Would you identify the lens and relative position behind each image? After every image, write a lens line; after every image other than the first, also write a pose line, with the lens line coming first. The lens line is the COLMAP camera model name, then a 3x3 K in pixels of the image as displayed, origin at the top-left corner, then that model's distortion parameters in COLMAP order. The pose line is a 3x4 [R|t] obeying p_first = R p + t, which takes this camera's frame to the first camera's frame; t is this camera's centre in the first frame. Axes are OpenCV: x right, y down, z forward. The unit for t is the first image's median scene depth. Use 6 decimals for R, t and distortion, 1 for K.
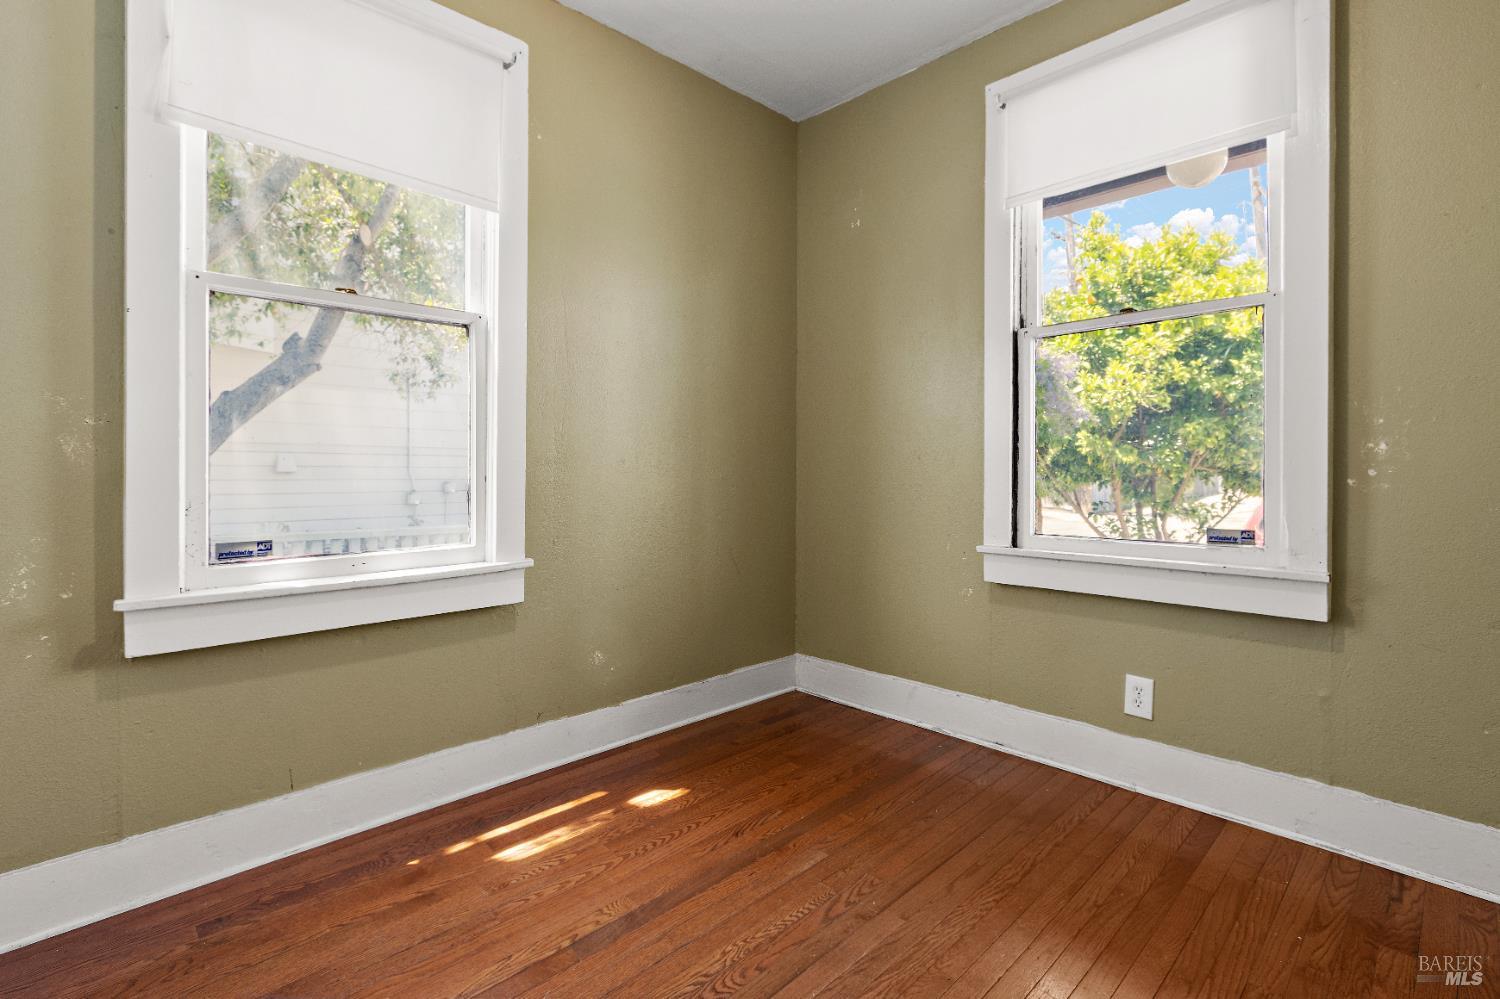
lens RADIAL K [[693.2, 0, 745.0], [0, 693.2, 481.8], [0, 0, 1]] dist [0.000800, -0.000814]
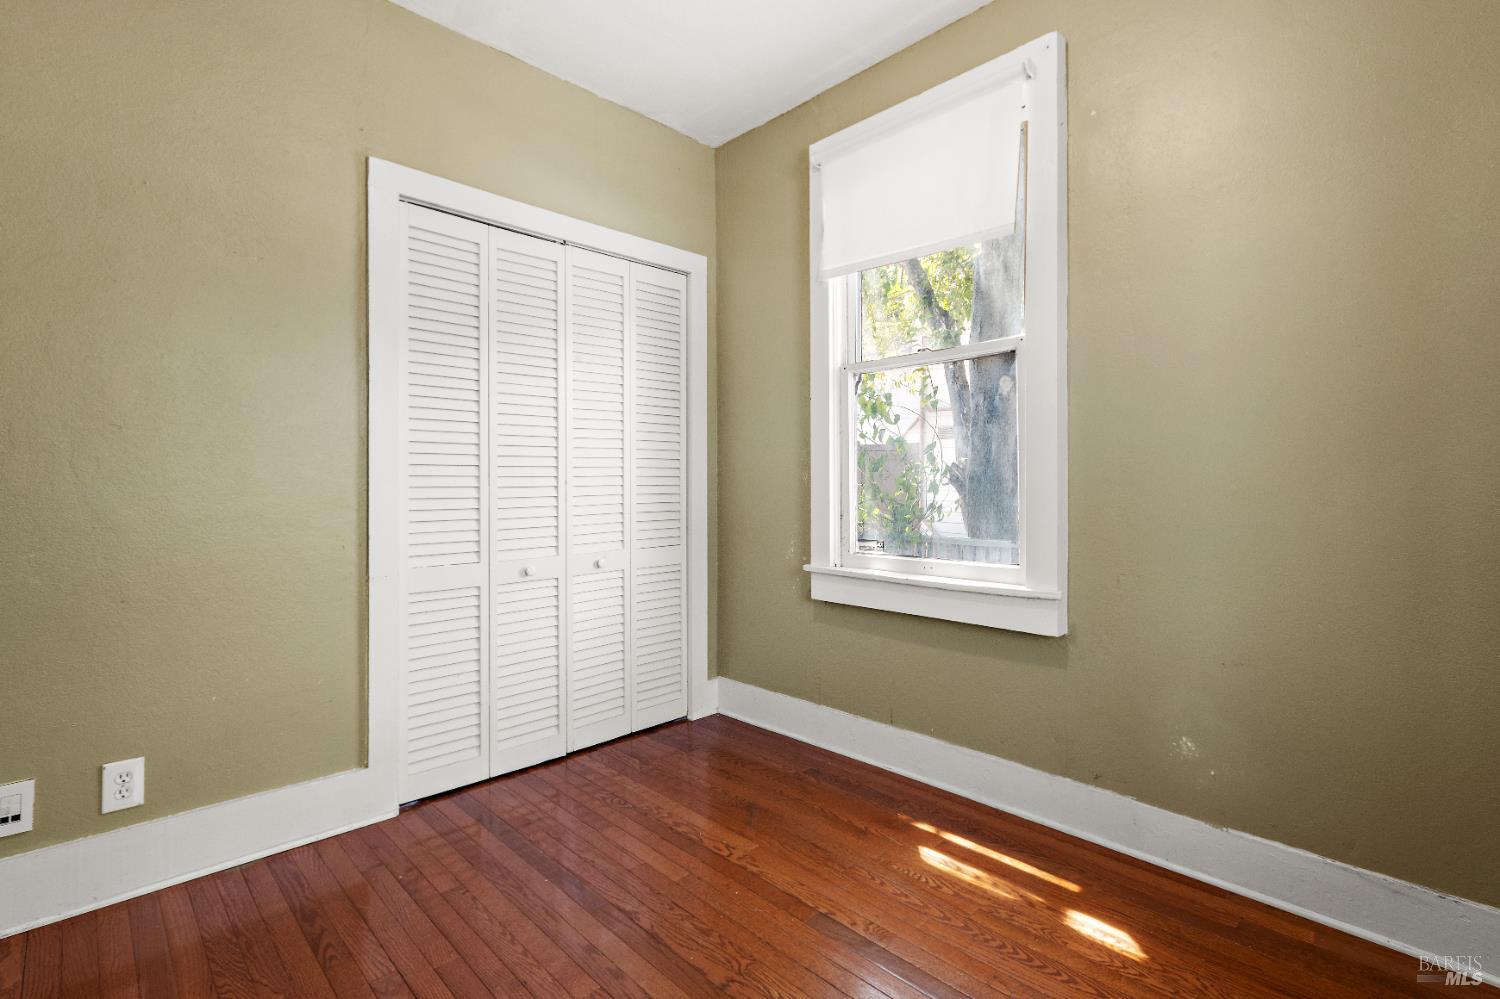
lens RADIAL K [[693.2, 0, 745.0], [0, 693.2, 481.8], [0, 0, 1]] dist [0.000800, -0.000814]
pose [[-0.009594, -0.002028, -0.999952, 0.666505], [-0.014412, 0.999894, -0.001889, -0.027395], [0.999850, 0.014394, -0.009622, 0.654632]]
